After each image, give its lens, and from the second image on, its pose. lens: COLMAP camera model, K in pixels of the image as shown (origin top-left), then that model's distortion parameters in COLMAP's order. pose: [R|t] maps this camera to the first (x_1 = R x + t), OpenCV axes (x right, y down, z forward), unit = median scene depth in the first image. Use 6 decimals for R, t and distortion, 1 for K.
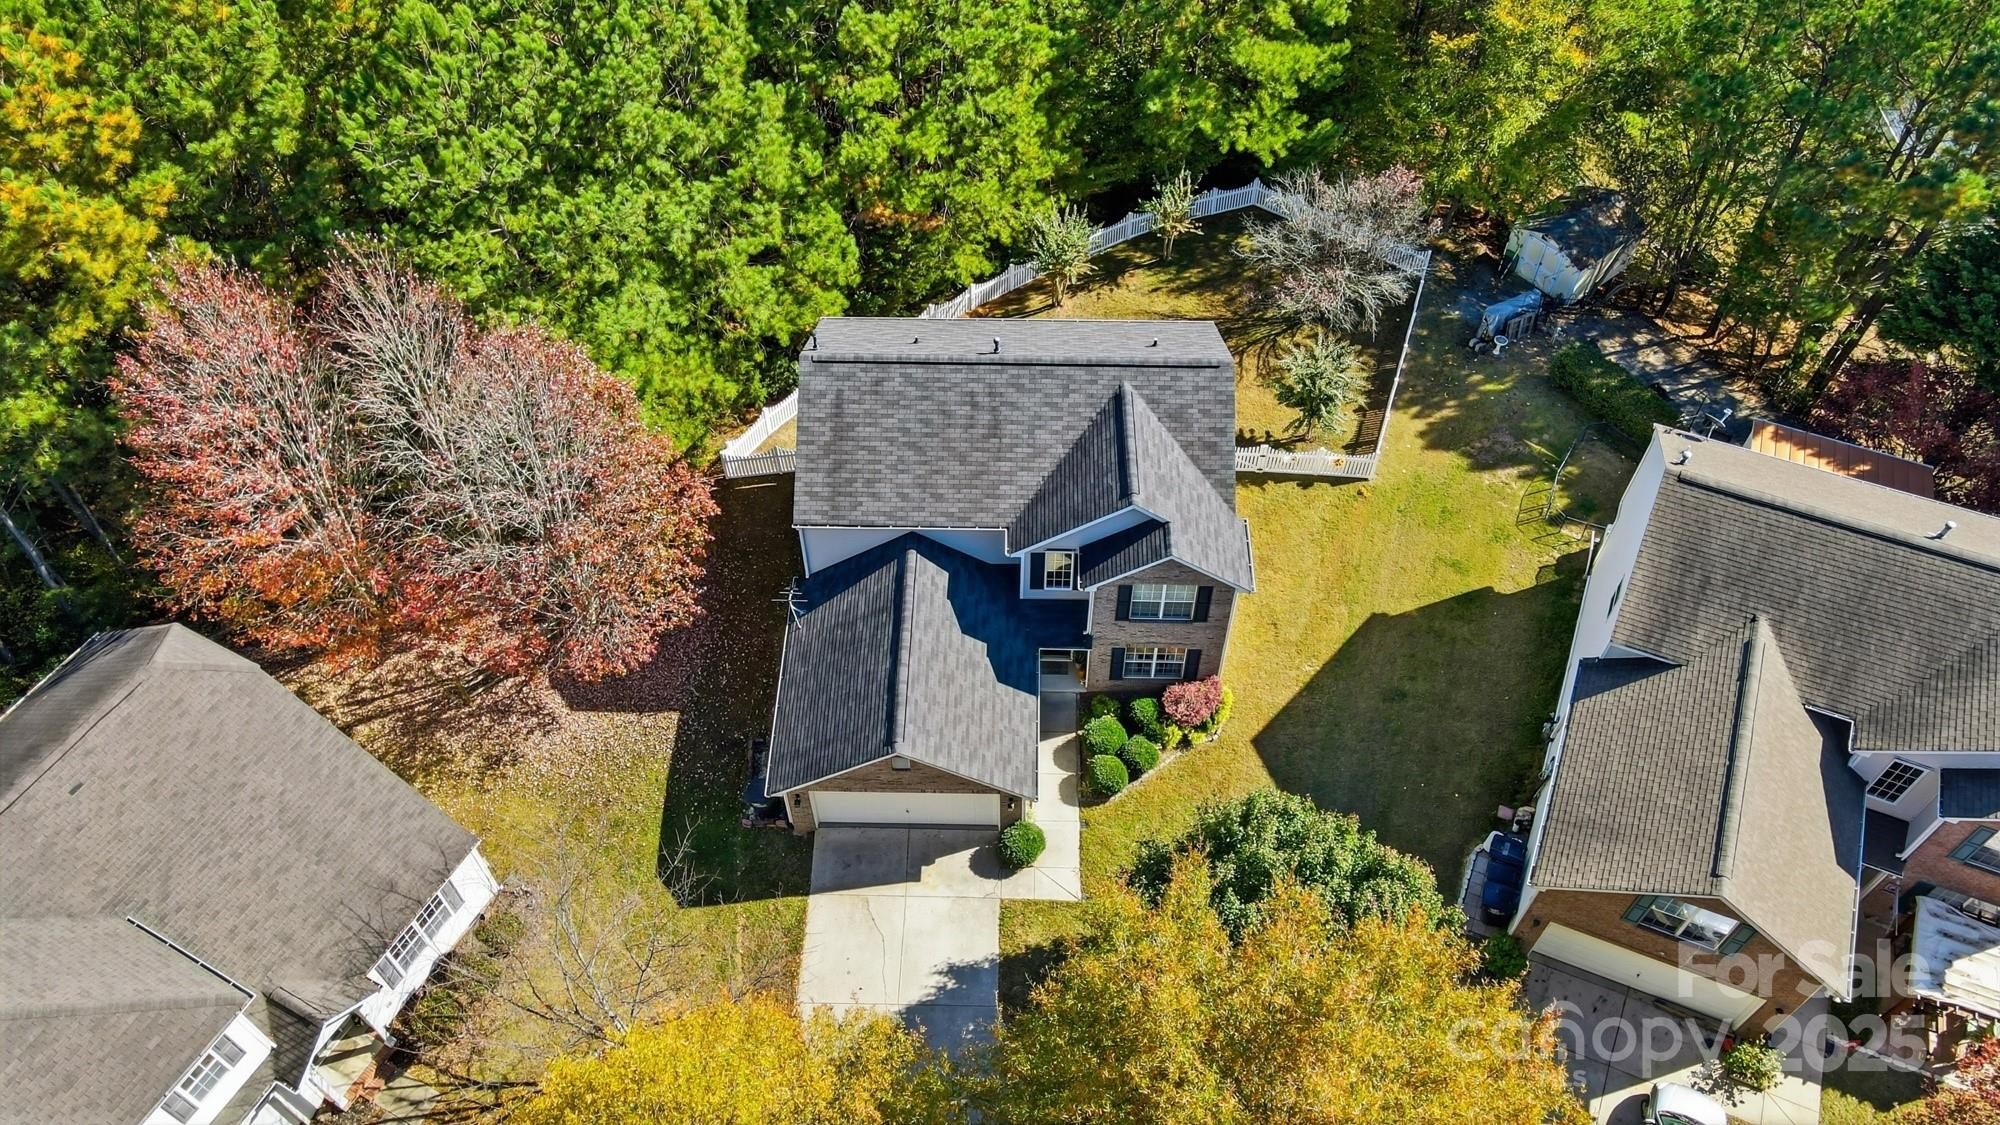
lens RADIAL K [[1460.1, 0, 1000.0], [0, 1460.1, 562.5], [0, 0, 1]] dist [-0.017675, 0.064292]
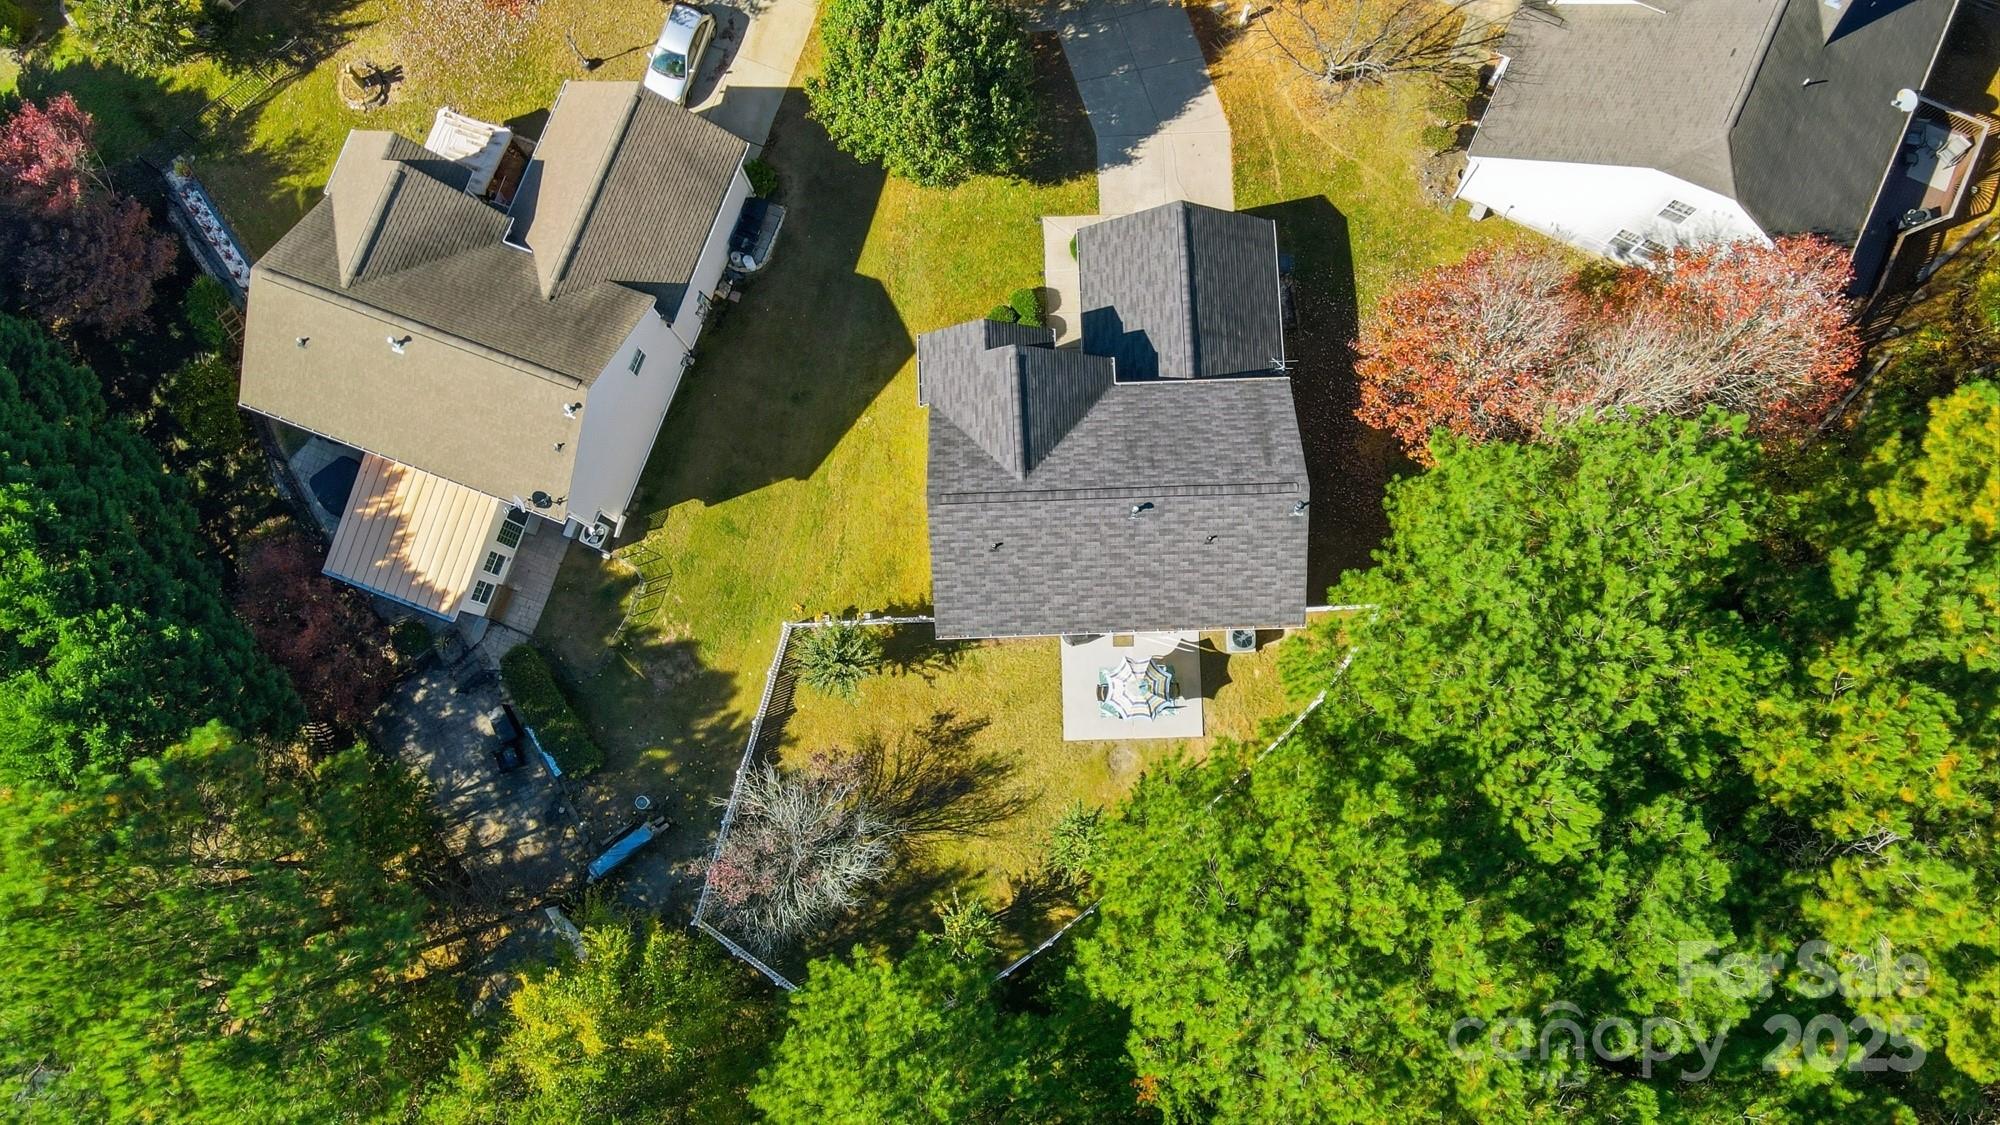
lens RADIAL K [[1460.1, 0, 1000.0], [0, 1460.1, 562.5], [0, 0, 1]] dist [-0.017675, 0.064292]
pose [[-0.998147, 0.055379, 0.025211, 0.077537], [-0.019903, -0.688688, 0.724784, -1.001721], [0.057500, 0.722939, 0.688515, 0.252163]]
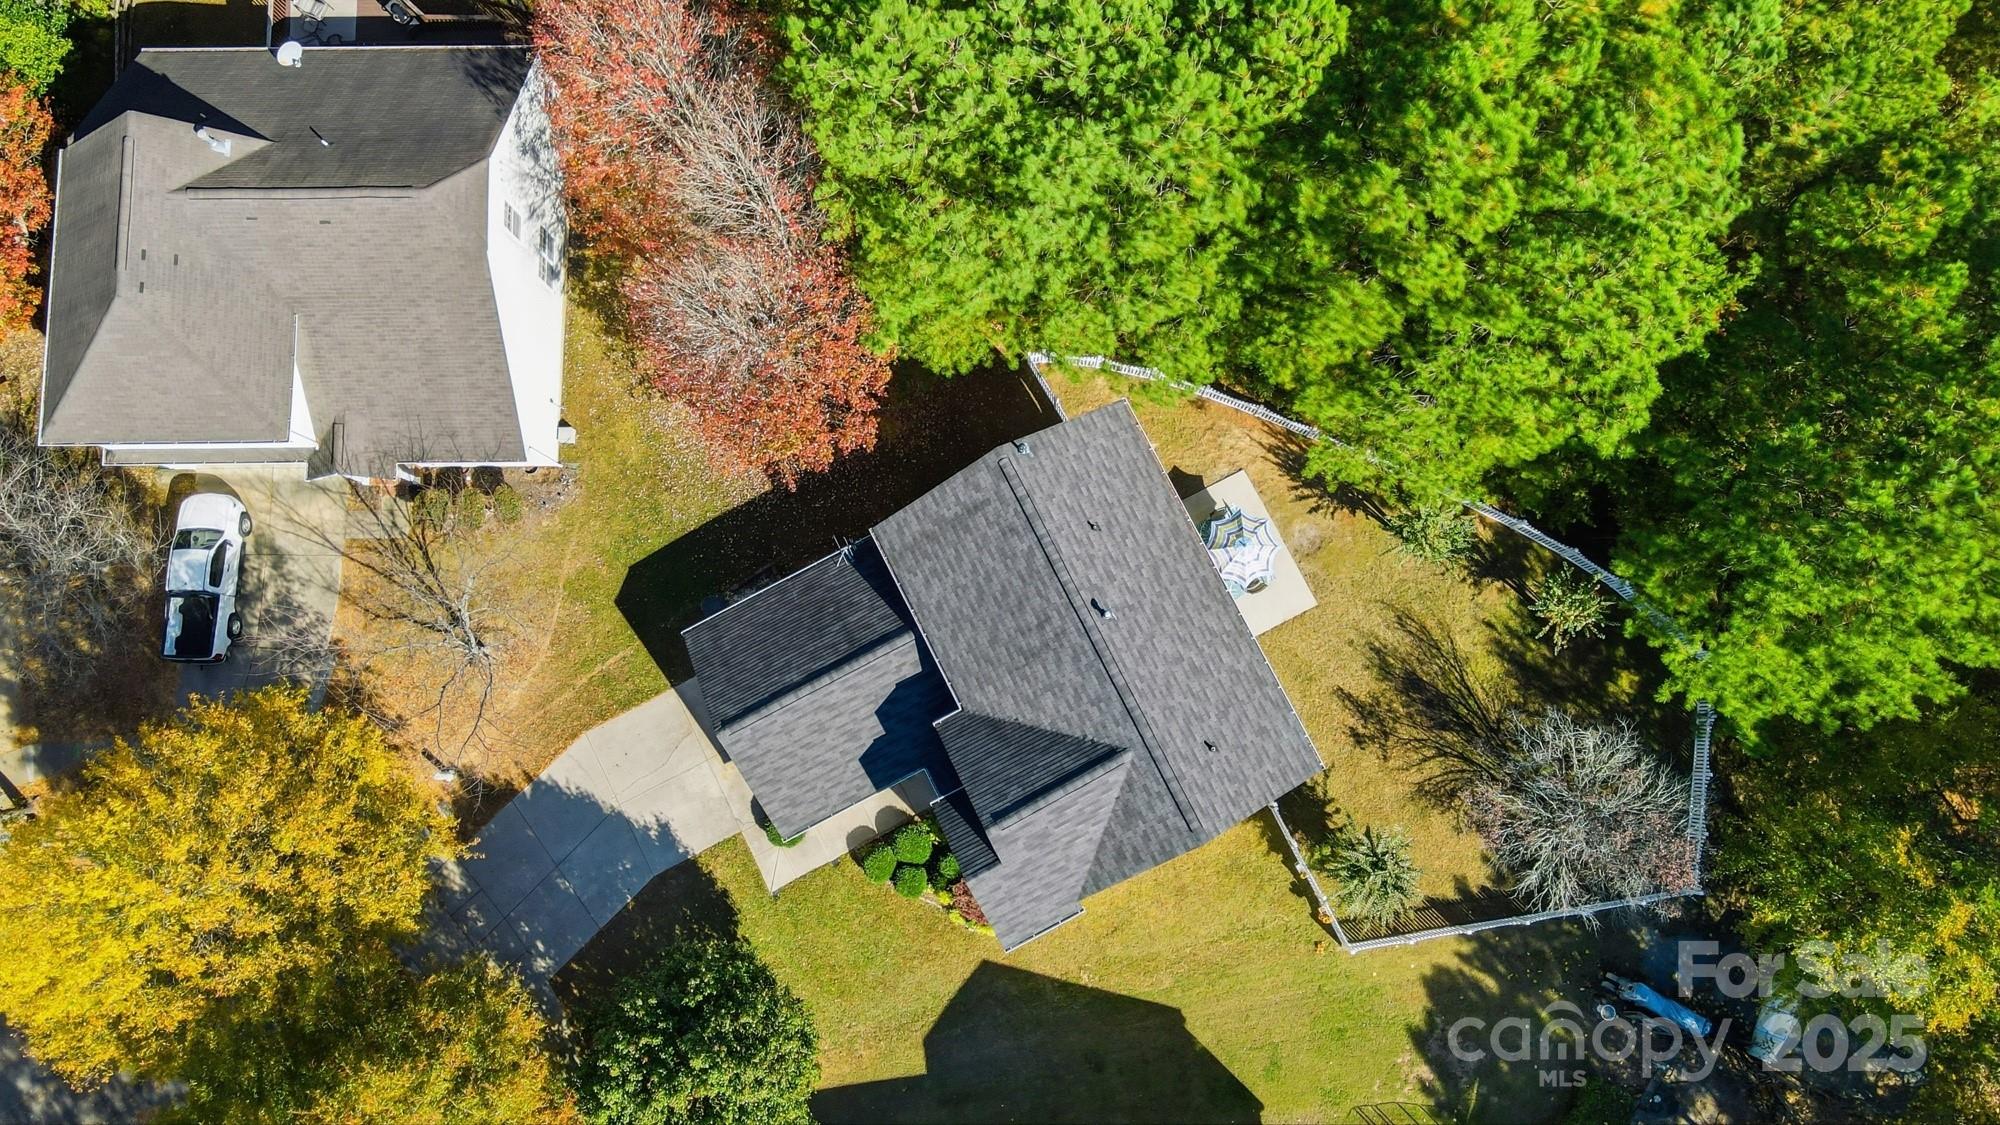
lens RADIAL K [[1460.1, 0, 1000.0], [0, 1460.1, 562.5], [0, 0, 1]] dist [-0.017675, 0.064292]
pose [[0.478190, 0.870767, -0.114449, 0.045197], [-0.684623, 0.451208, 0.572453, -0.677005], [0.550113, -0.195387, 0.811911, 0.184387]]
